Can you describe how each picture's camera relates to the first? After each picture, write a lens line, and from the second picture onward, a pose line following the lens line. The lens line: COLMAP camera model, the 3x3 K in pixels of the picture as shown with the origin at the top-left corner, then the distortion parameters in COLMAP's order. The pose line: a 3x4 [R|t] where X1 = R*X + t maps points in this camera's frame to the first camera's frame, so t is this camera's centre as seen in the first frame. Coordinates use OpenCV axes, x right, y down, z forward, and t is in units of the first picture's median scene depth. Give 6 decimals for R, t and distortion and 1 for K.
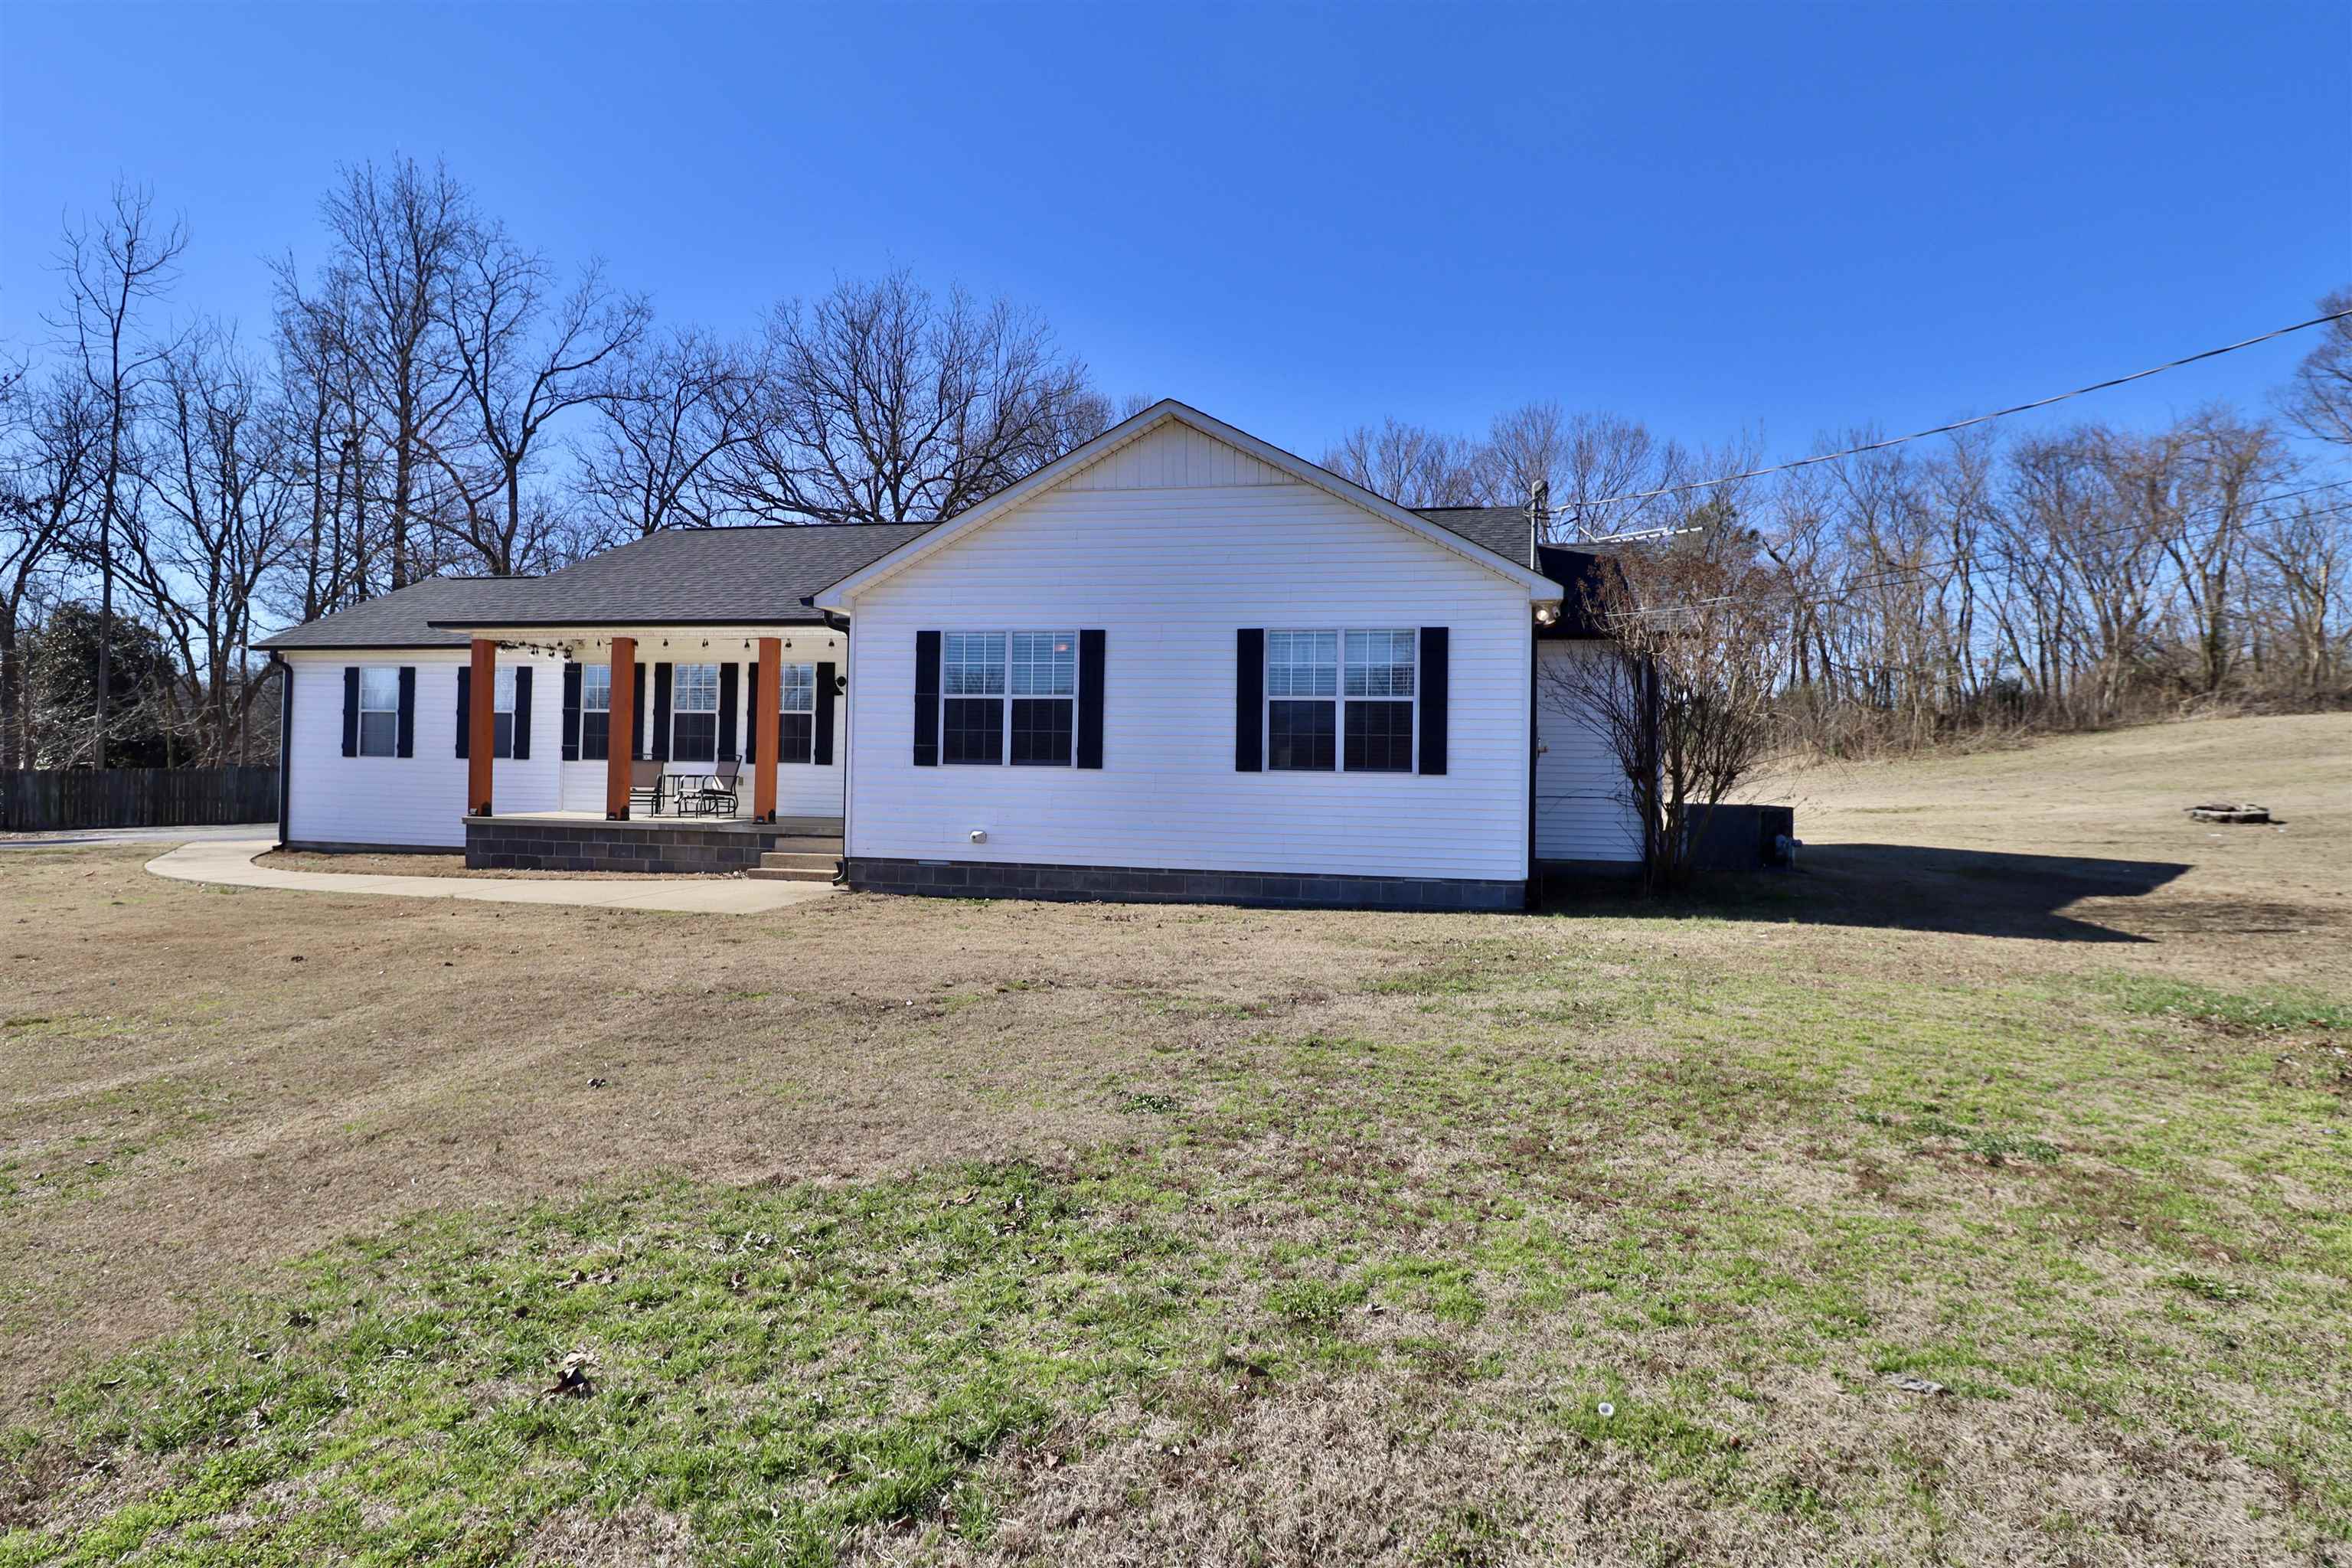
lens RADIAL K [[1216.4, 0, 1198.7], [0, 1216.4, 744.5], [0, 0, 1]] dist [0.000994, -0.013804]
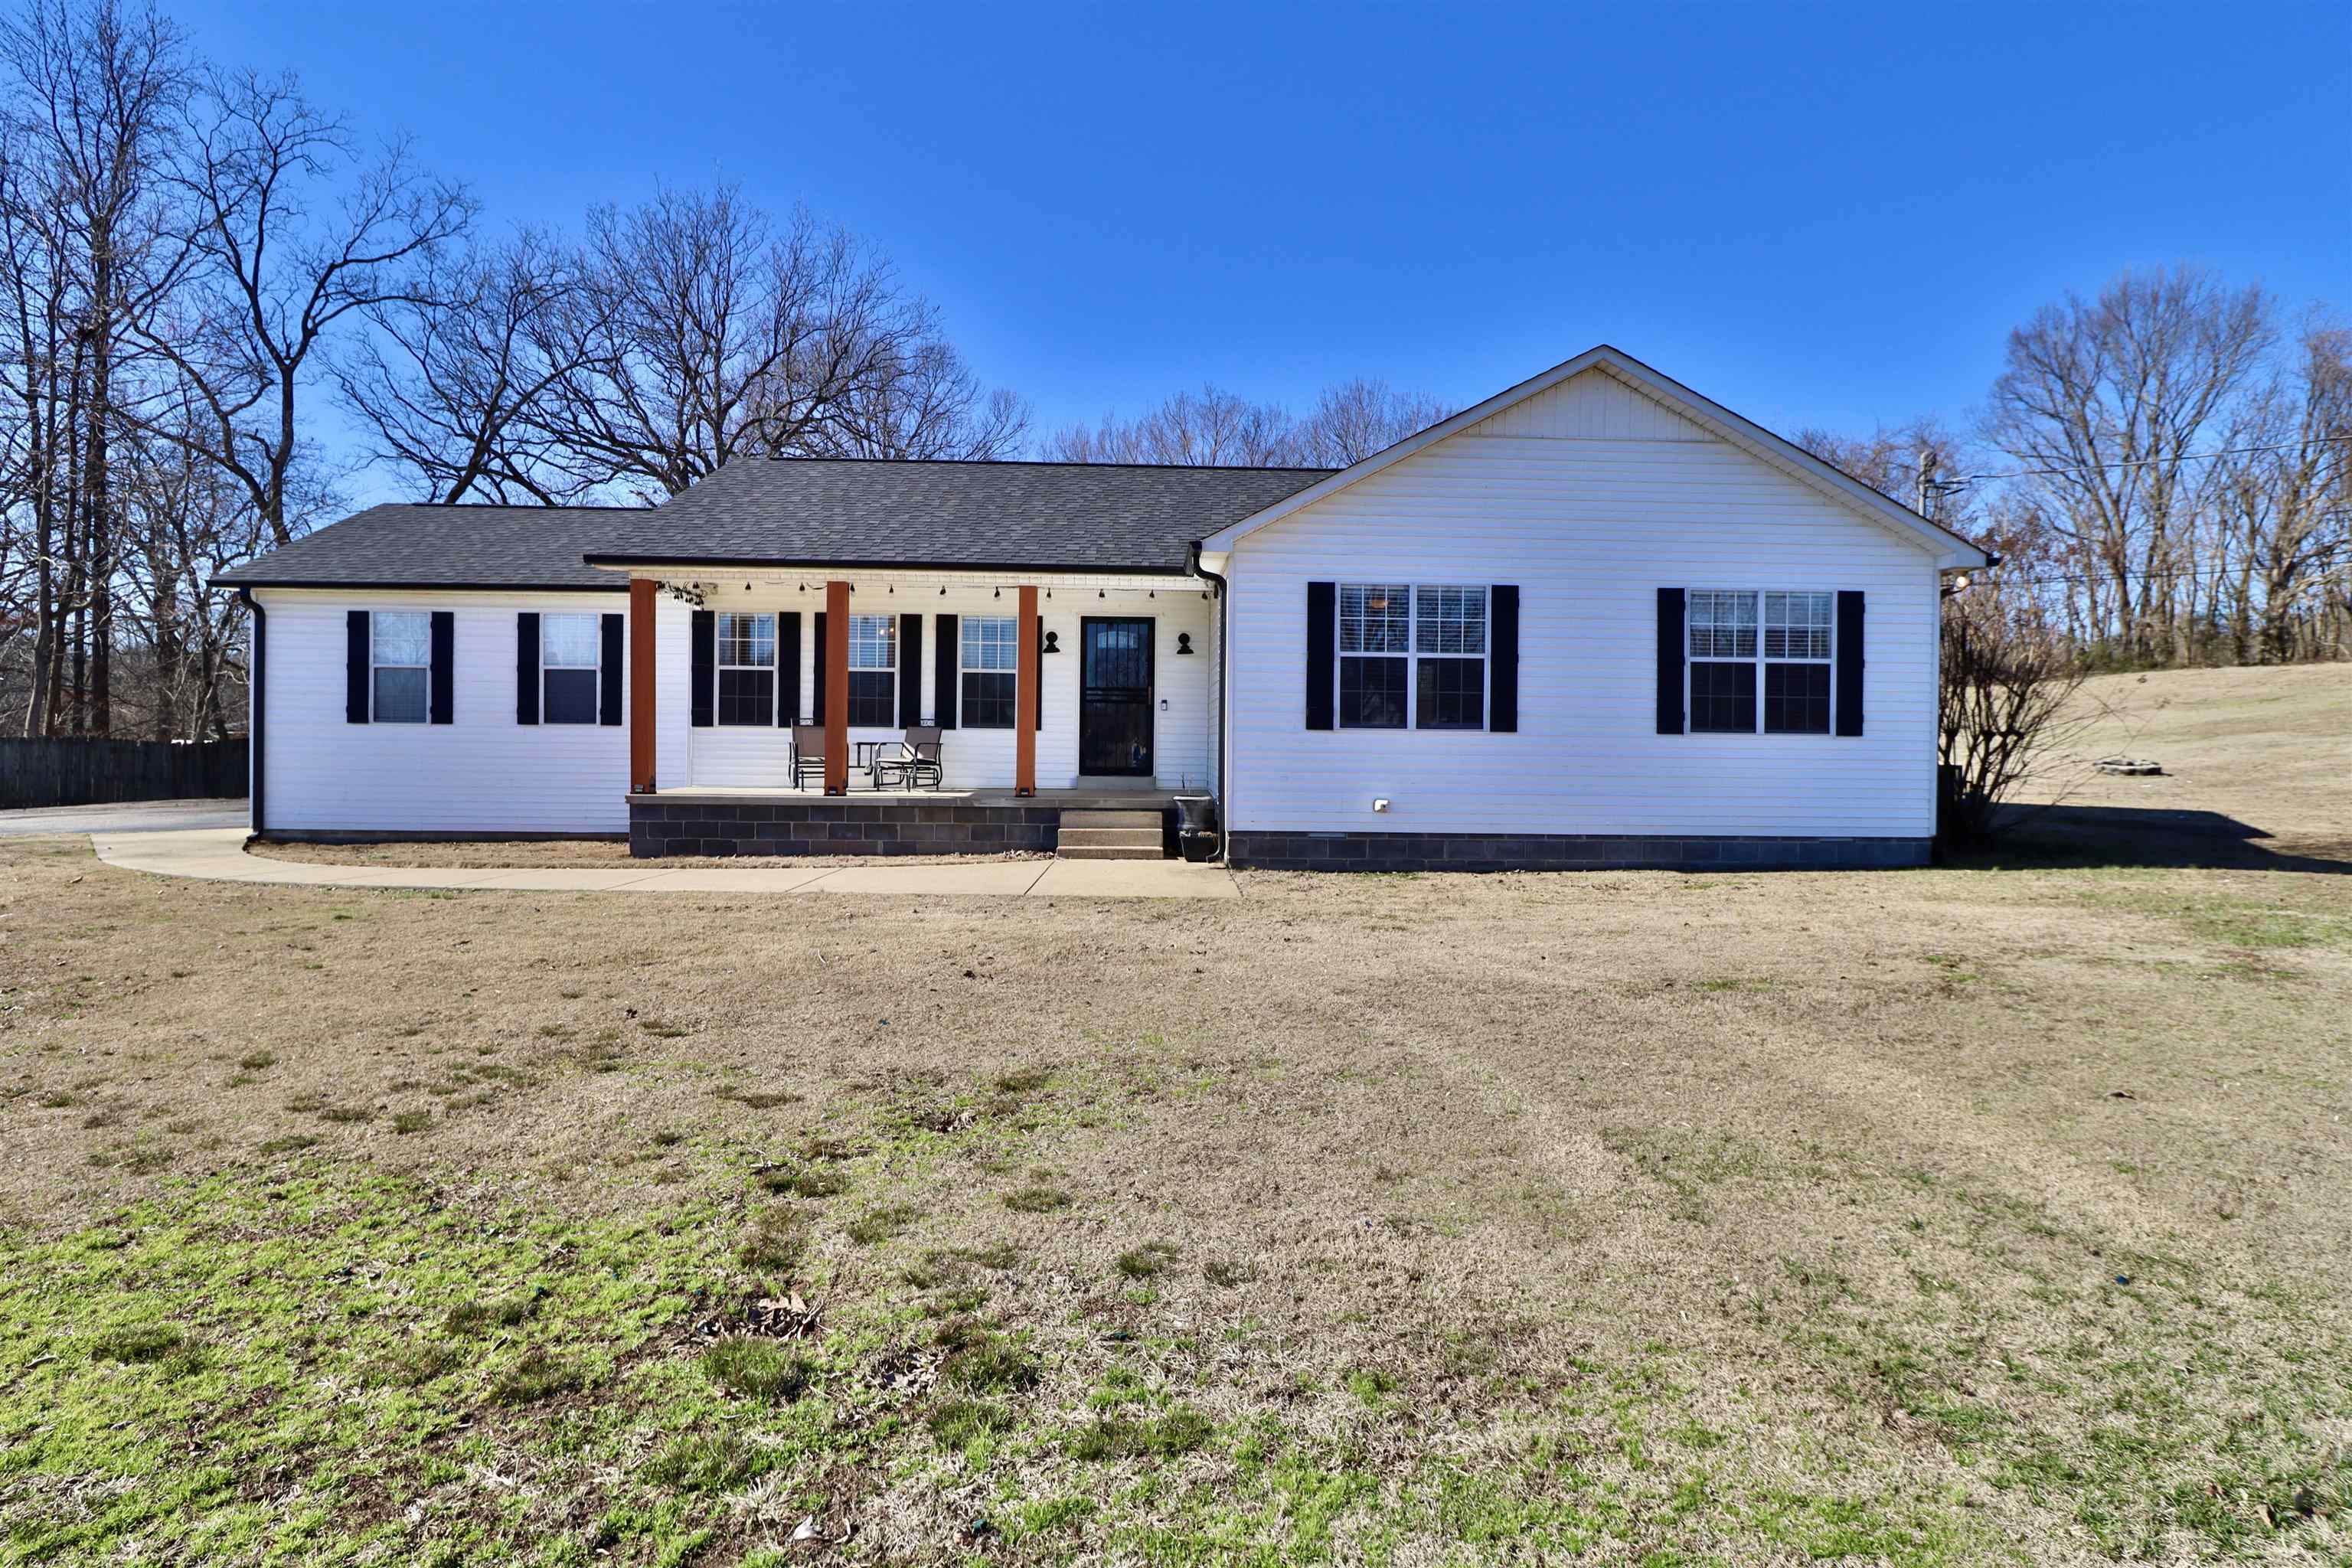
lens RADIAL K [[1210.1, 0, 1178.8], [0, 1210.1, 753.8], [0, 0, 1]] dist [-0.000862, -0.012529]
pose [[0.969365, -0.008426, 0.245480, -0.424766], [-0.000102, 0.999397, 0.034709, 0.003125], [-0.245625, -0.033671, 0.968780, 0.109437]]
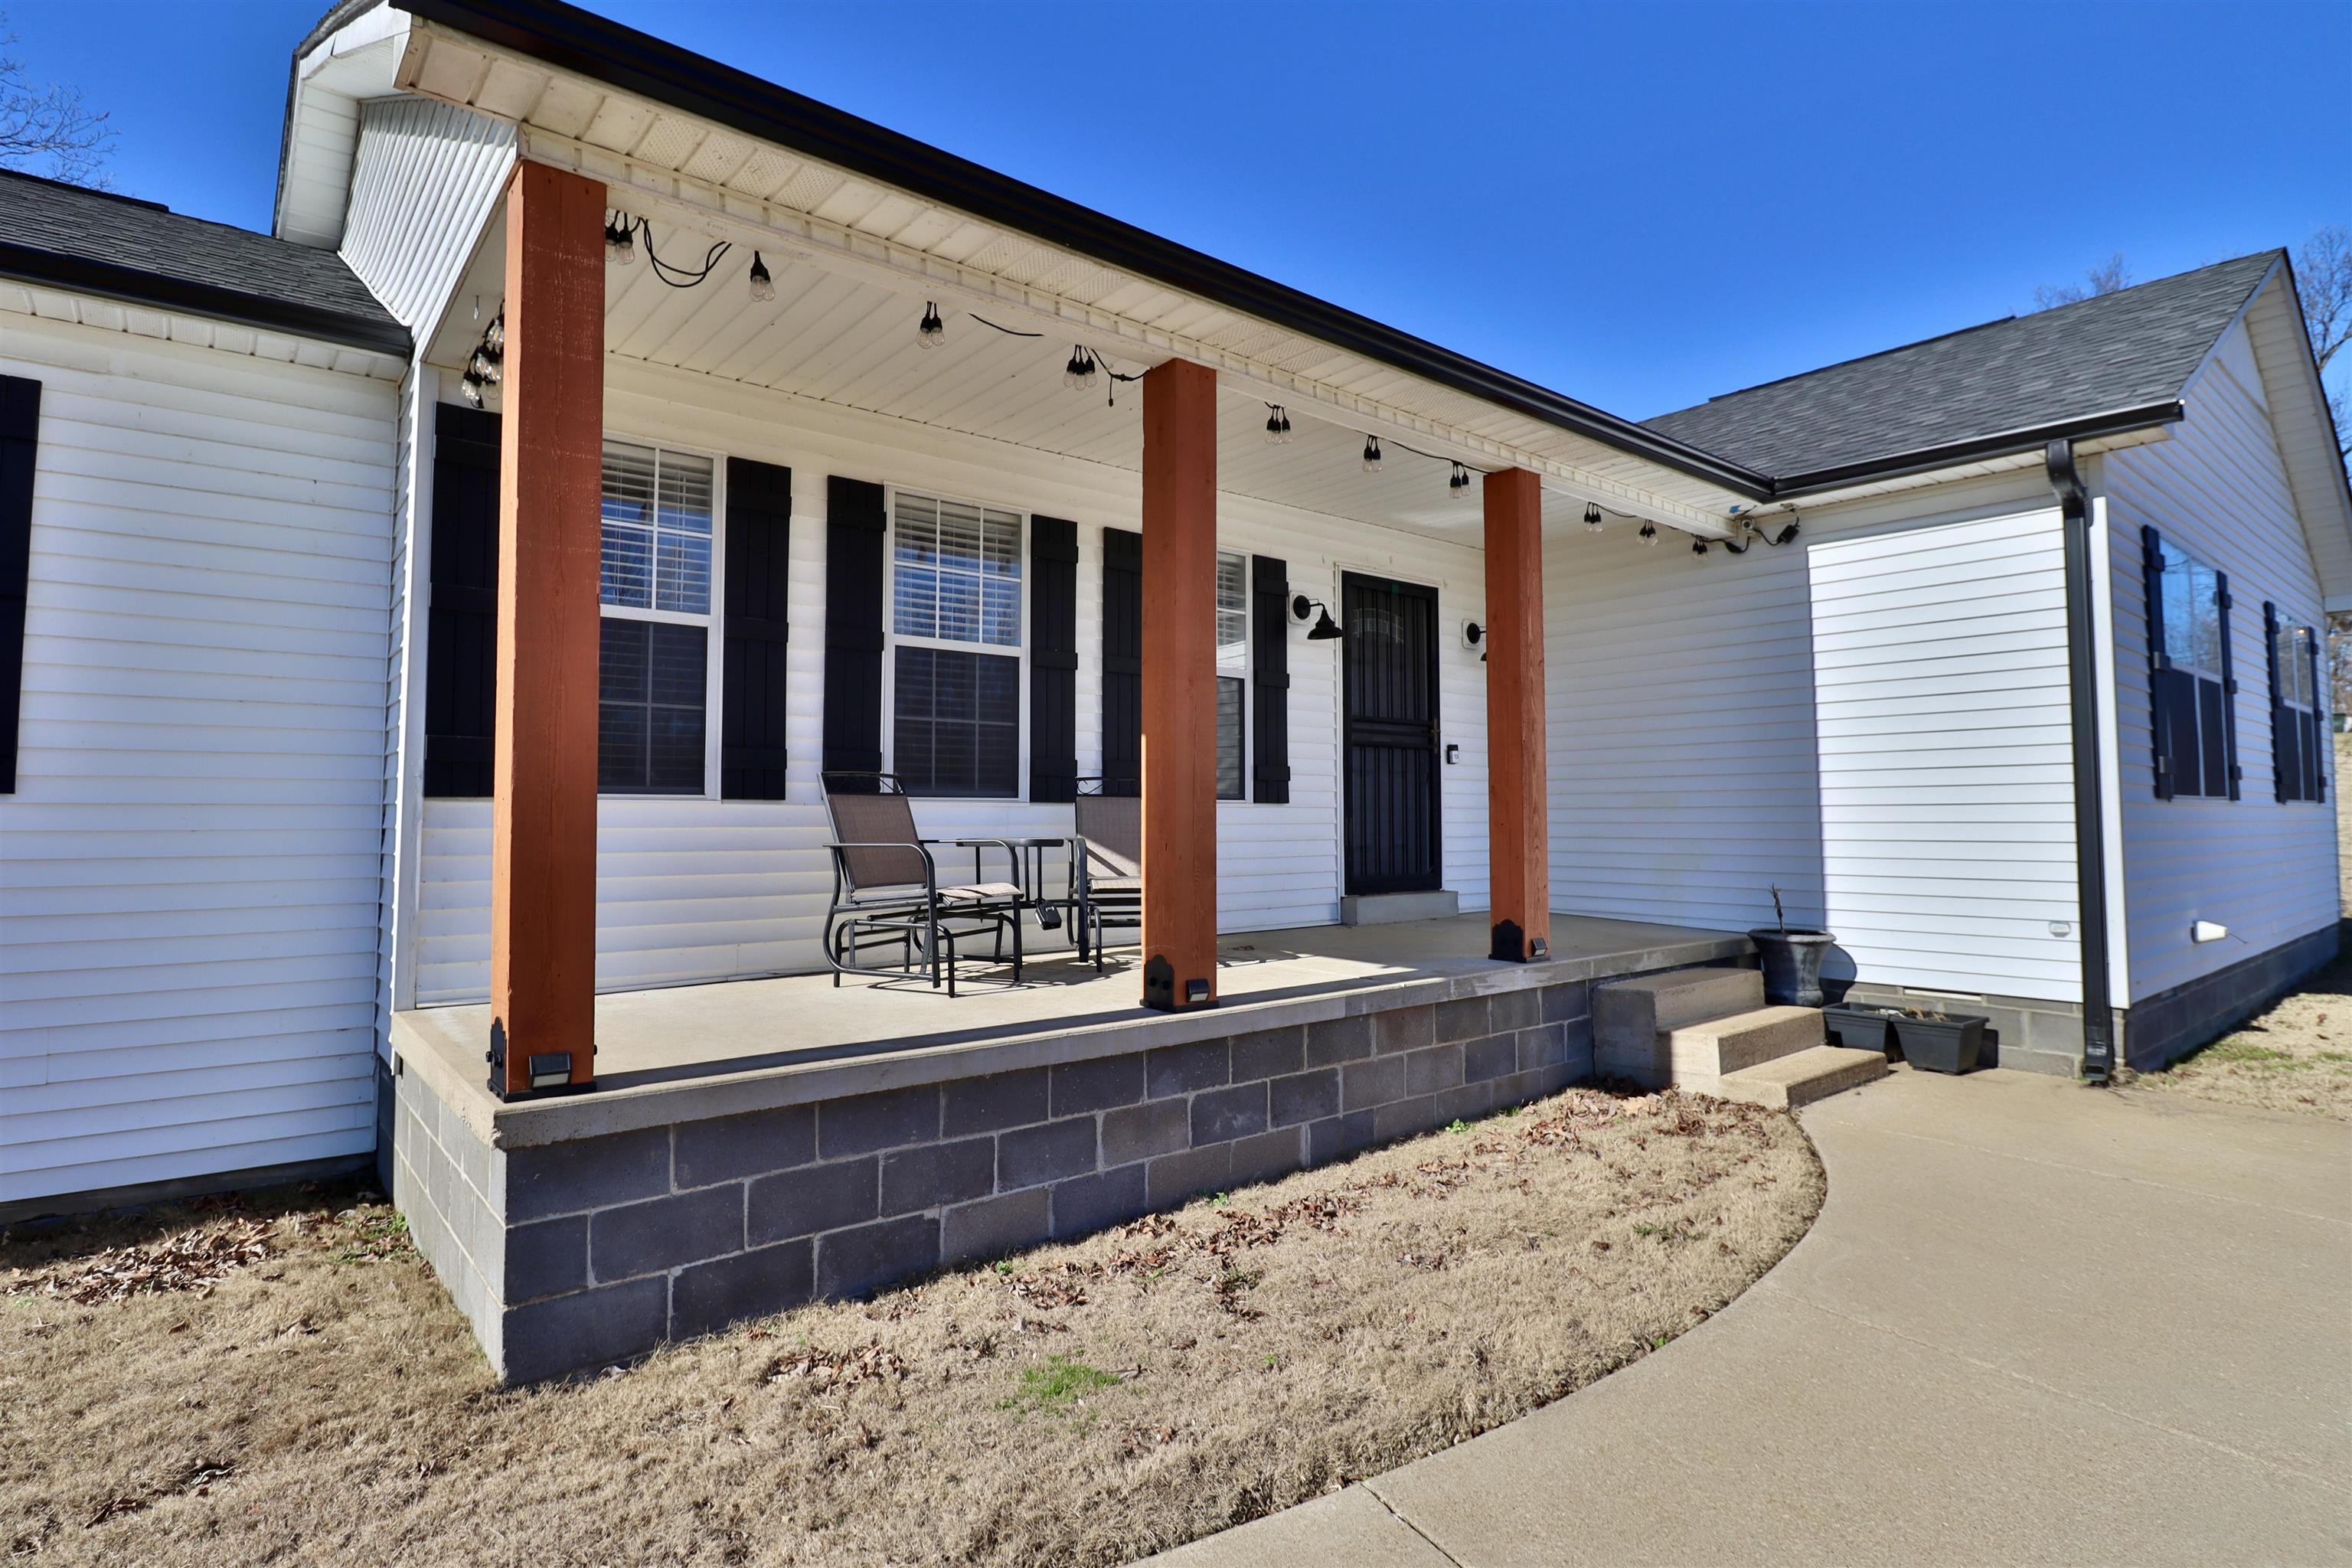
lens RADIAL K [[1216.4, 0, 1198.7], [0, 1216.4, 744.5], [0, 0, 1]] dist [0.000994, -0.013804]
pose [[0.618188, 0.029474, 0.785477, -0.652338], [-0.005113, 0.999426, -0.033479, 0.010611], [-0.786014, 0.016680, 0.617984, 0.770191]]
